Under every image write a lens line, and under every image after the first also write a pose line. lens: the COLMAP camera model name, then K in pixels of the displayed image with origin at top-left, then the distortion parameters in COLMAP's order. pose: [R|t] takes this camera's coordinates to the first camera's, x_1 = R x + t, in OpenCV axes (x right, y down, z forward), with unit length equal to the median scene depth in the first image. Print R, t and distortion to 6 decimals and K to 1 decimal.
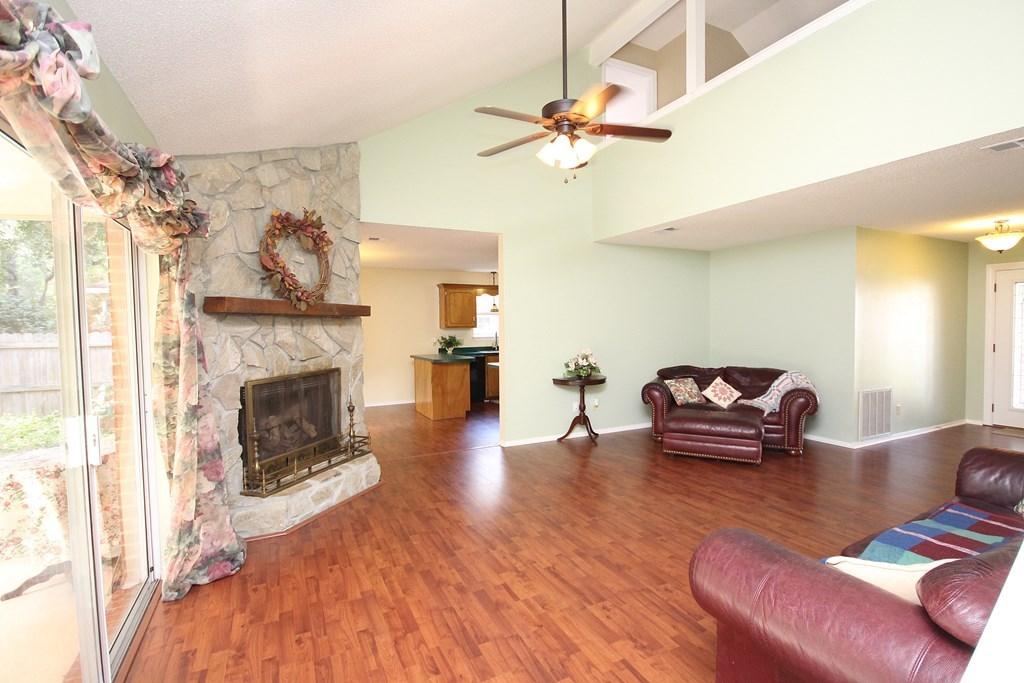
lens RADIAL K [[472.1, 0, 520.5], [0, 472.1, 341.7], [0, 0, 1]] dist [0.003834, -0.011193]
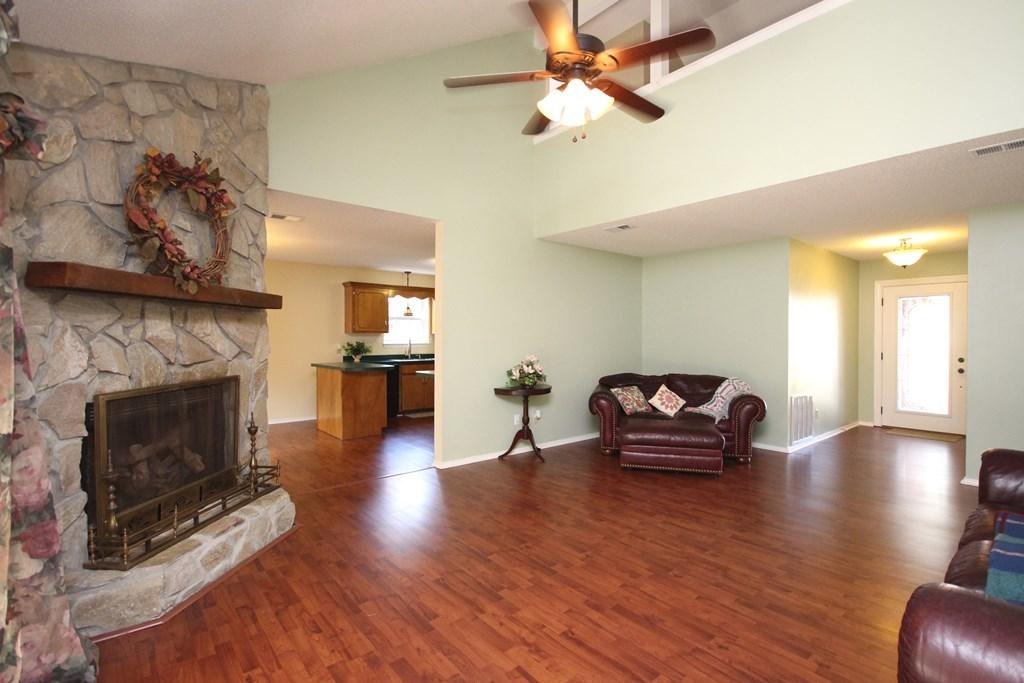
lens RADIAL K [[472.1, 0, 520.9], [0, 472.1, 342.1], [0, 0, 1]] dist [0.003834, -0.011193]
pose [[0.972448, 0.010159, 0.232899, -0.145195], [-0.004343, 0.999666, -0.025474, 0.022419], [-0.233080, 0.023760, 0.972167, 0.201361]]
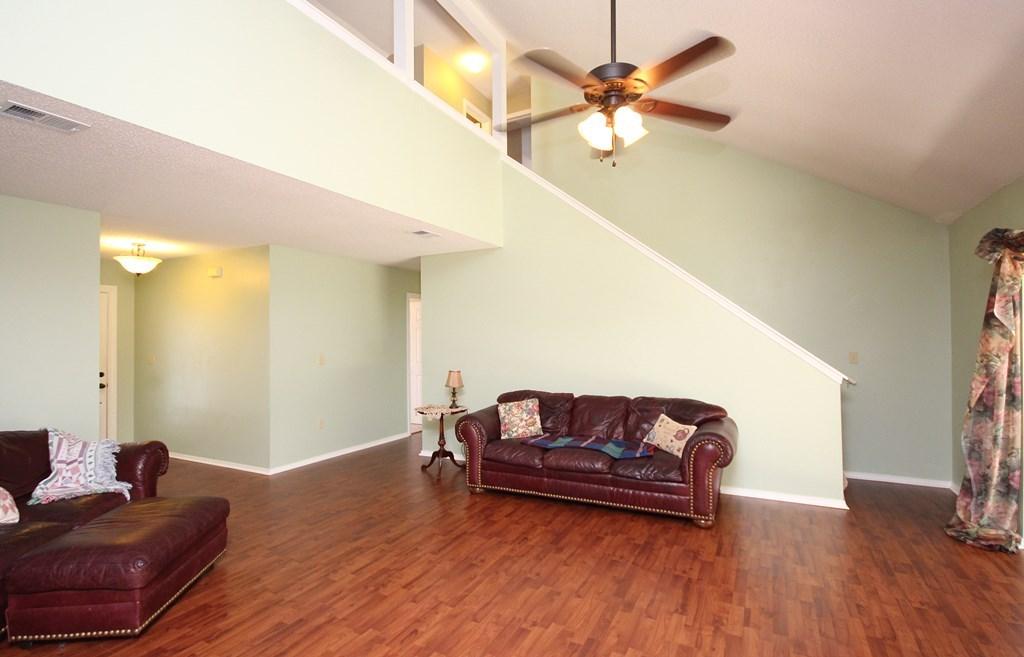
lens RADIAL K [[479.8, 0, 513.7], [0, 479.8, 332.3], [0, 0, 1]] dist [-0.004534, -0.000660]
pose [[-0.575413, 0.026132, 0.817445, -0.386529], [0.044349, 0.999016, -0.000719, -0.048016], [-0.816659, 0.035839, -0.576006, 1.332676]]
